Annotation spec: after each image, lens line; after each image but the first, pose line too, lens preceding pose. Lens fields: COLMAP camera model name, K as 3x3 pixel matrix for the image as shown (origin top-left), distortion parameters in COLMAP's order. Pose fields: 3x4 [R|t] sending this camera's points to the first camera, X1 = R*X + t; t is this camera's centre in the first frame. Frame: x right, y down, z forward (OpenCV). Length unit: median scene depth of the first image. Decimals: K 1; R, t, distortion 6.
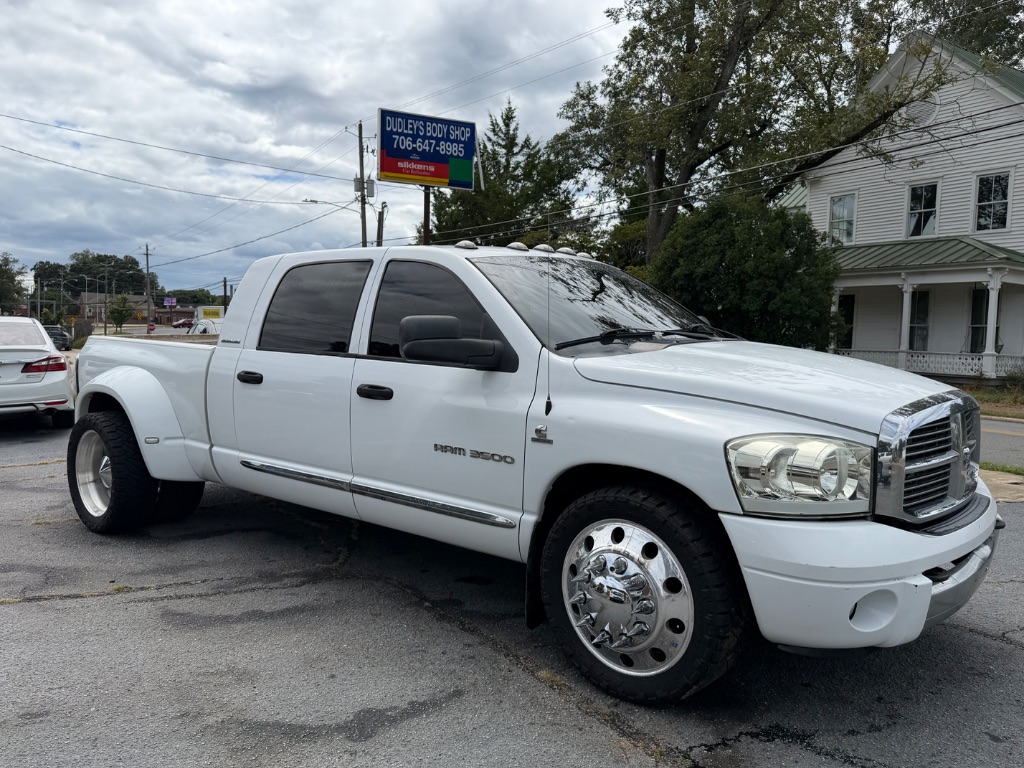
lens RADIAL K [[840.4, 0, 512.0], [0, 840.4, 384.0], [0, 0, 1]] dist [0.085067, -0.132250]
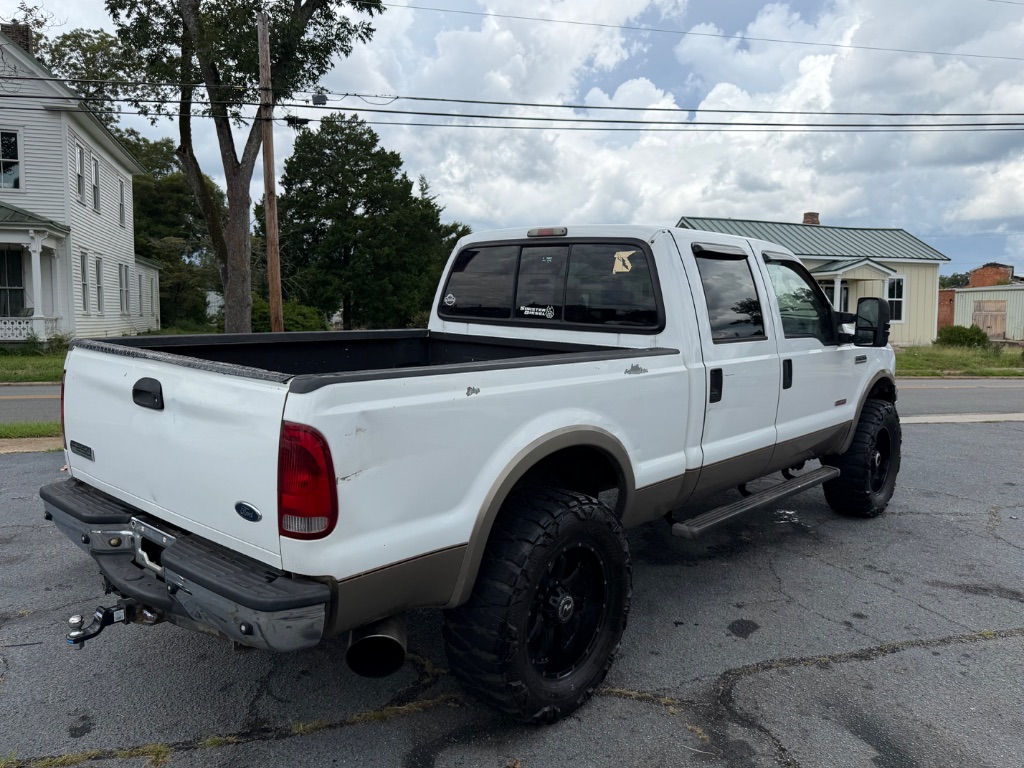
lens RADIAL K [[797.1, 0, 526.3], [0, 797.1, 400.8], [0, 0, 1]] dist [0.040644, -0.045357]
pose [[0.249481, -0.130778, 0.959508, -0.202940], [0.053270, 0.991192, 0.121246, -0.029793], [-0.966913, 0.020864, 0.254250, 0.222573]]
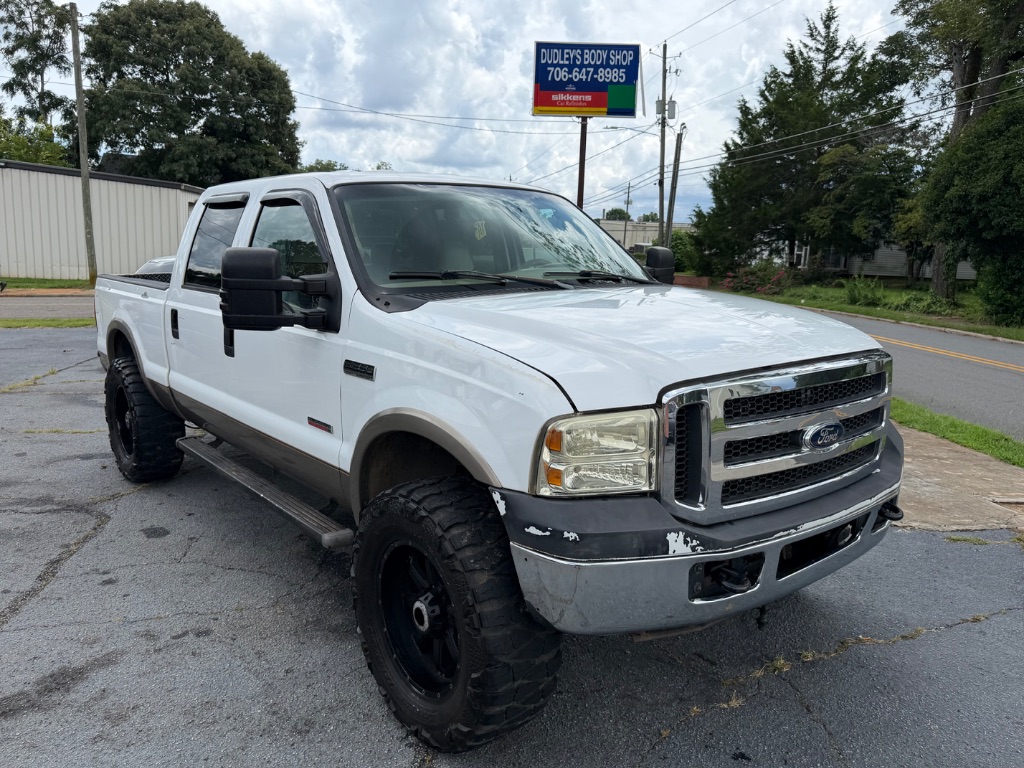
lens RADIAL K [[809.6, 0, 506.7], [0, 809.6, 380.6], [0, 0, 1]] dist [0.081501, -0.144850]
pose [[0.896580, 0.074056, -0.436646, 0.178377], [-0.031132, 0.994020, 0.104663, -0.018479], [0.441786, -0.080245, 0.893525, 0.062321]]
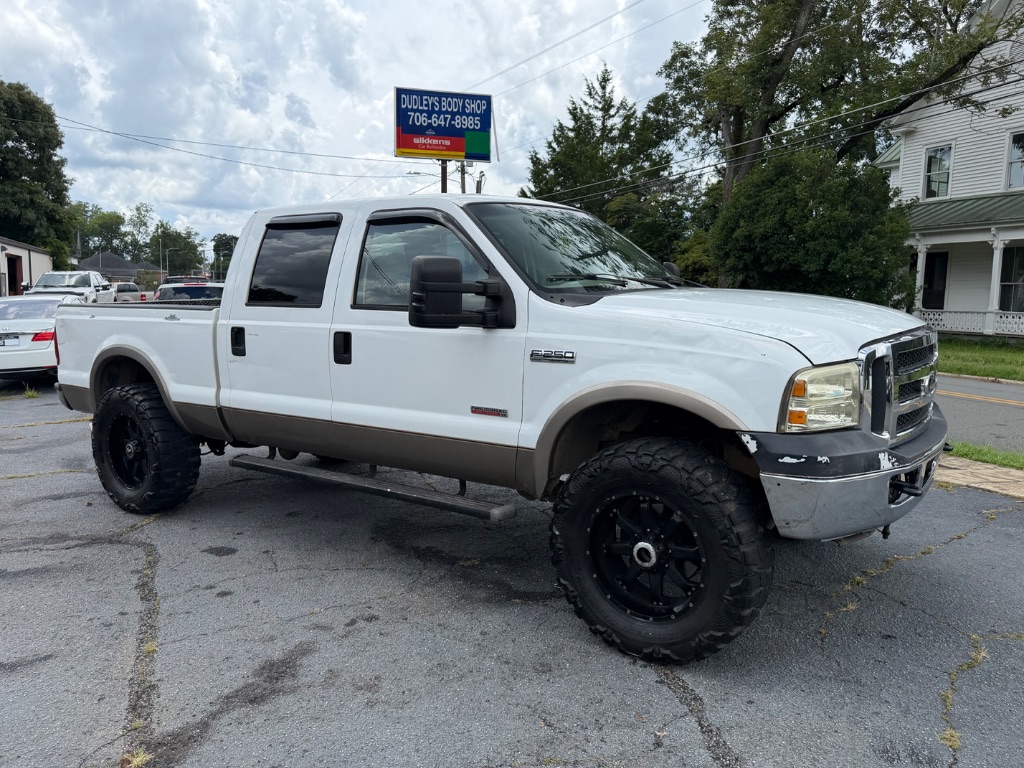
lens RADIAL K [[809.6, 0, 506.7], [0, 809.6, 380.6], [0, 0, 1]] dist [0.081501, -0.144850]
pose [[0.983173, 0.007354, -0.182528, 0.112298], [0.001439, 0.998846, 0.047997, -0.007526], [0.182671, -0.047452, 0.982028, 0.011954]]
